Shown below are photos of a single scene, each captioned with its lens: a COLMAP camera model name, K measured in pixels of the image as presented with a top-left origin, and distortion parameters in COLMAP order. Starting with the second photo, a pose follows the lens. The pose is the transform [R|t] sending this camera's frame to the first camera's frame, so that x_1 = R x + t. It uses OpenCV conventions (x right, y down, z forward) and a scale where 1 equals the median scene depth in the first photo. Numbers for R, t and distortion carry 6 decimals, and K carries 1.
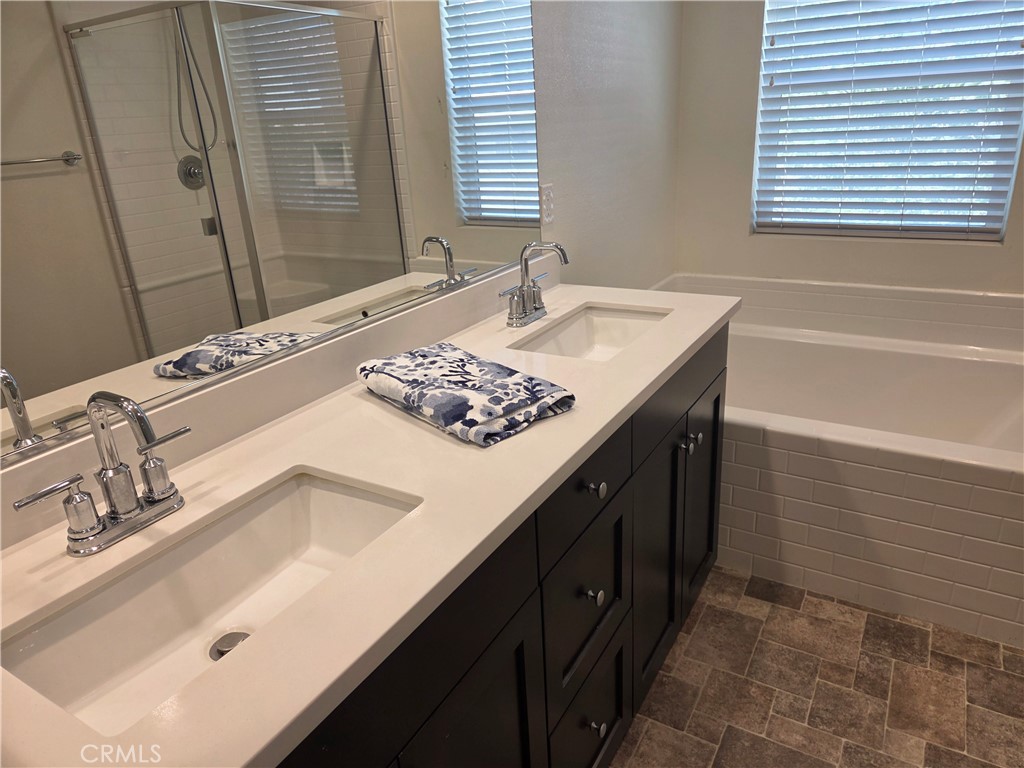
lens RADIAL K [[696.3, 0, 515.8], [0, 696.3, 378.2], [0, 0, 1]] dist [0.069233, -0.069295]
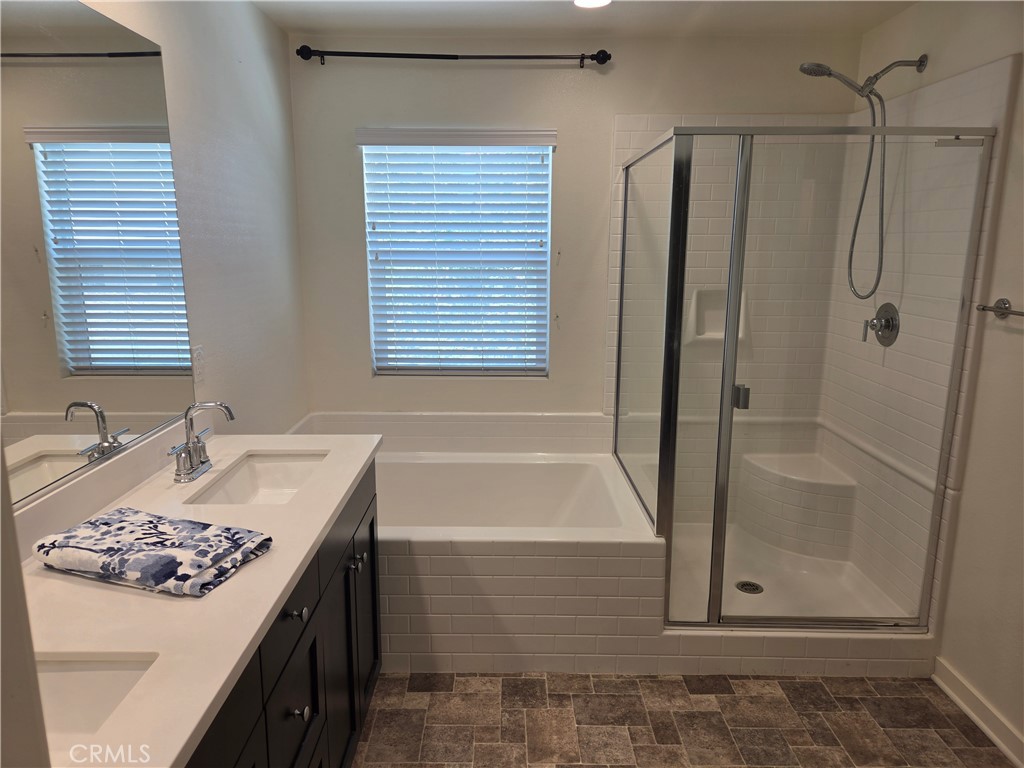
lens RADIAL K [[696.3, 0, 515.8], [0, 696.3, 378.2], [0, 0, 1]] dist [0.069233, -0.069295]
pose [[0.852205, -0.044632, 0.521301, -0.108907], [0.135402, 0.981226, -0.137342, -0.012513], [-0.505384, 0.187628, 0.842249, -0.162000]]
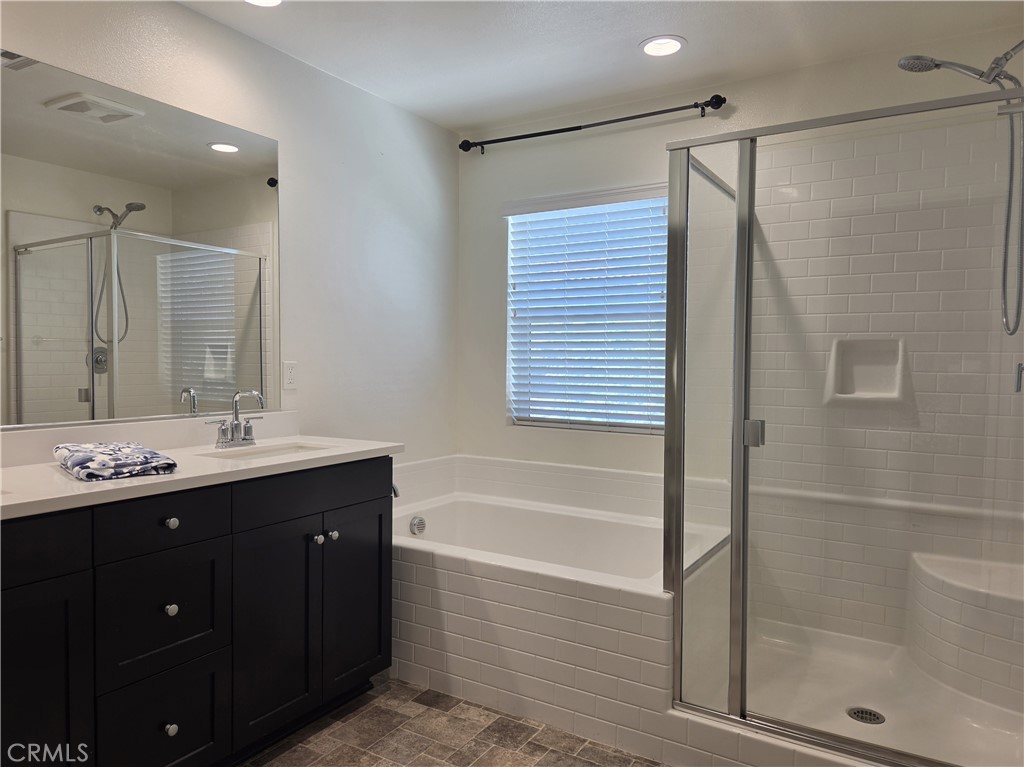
lens RADIAL K [[726.9, 0, 516.2], [0, 726.9, 382.0], [0, 0, 1]] dist [0.073423, -0.072002]
pose [[0.998091, 0.061427, -0.006378, 0.525558], [-0.060182, 0.944263, -0.323645, 0.211452], [-0.013858, 0.323411, 0.946157, -0.377268]]
